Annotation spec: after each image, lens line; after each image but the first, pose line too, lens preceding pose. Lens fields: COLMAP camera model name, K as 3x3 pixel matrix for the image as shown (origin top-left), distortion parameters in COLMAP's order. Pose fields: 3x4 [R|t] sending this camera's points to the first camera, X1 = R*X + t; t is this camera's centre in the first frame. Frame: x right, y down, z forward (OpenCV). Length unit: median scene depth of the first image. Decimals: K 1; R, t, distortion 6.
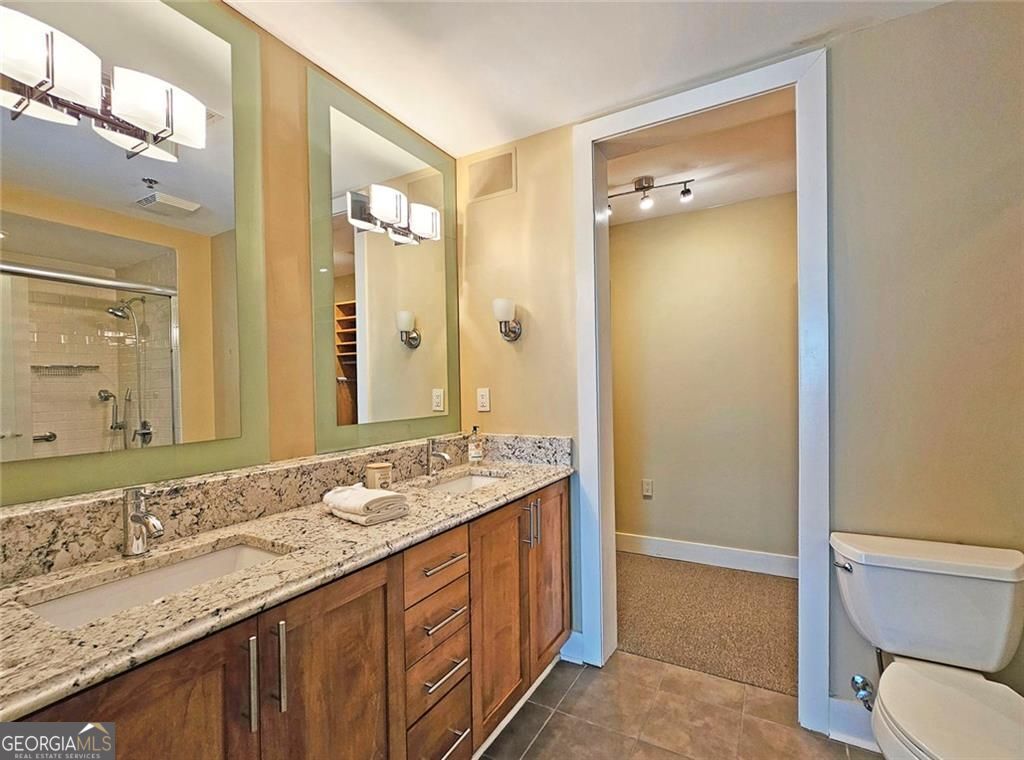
lens RADIAL K [[461.2, 0, 513.4], [0, 461.2, 382.0], [0, 0, 1]] dist [-0.000855, 0.000372]
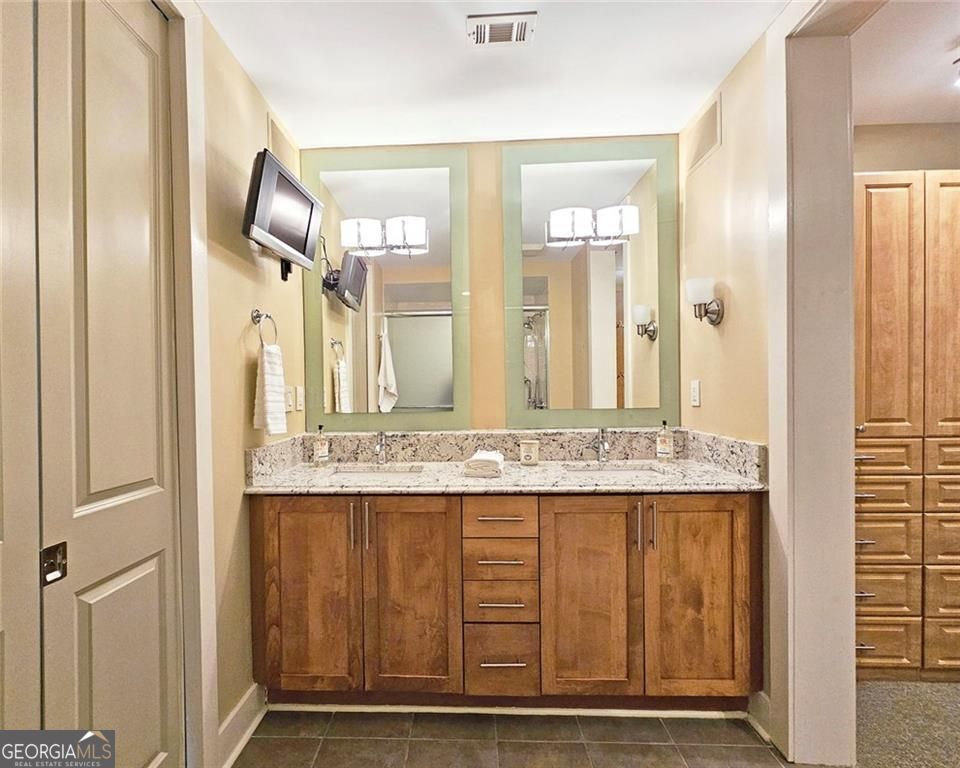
lens RADIAL K [[470.9, 0, 480.0], [0, 470.9, 384.0], [0, 0, 1]] dist [0.002337, 0.000045]
pose [[0.456611, 0.006235, -0.889645, 0.734412], [0.013774, 0.999806, 0.014076, 0.002065], [0.889560, -0.018681, 0.456437, 0.270614]]
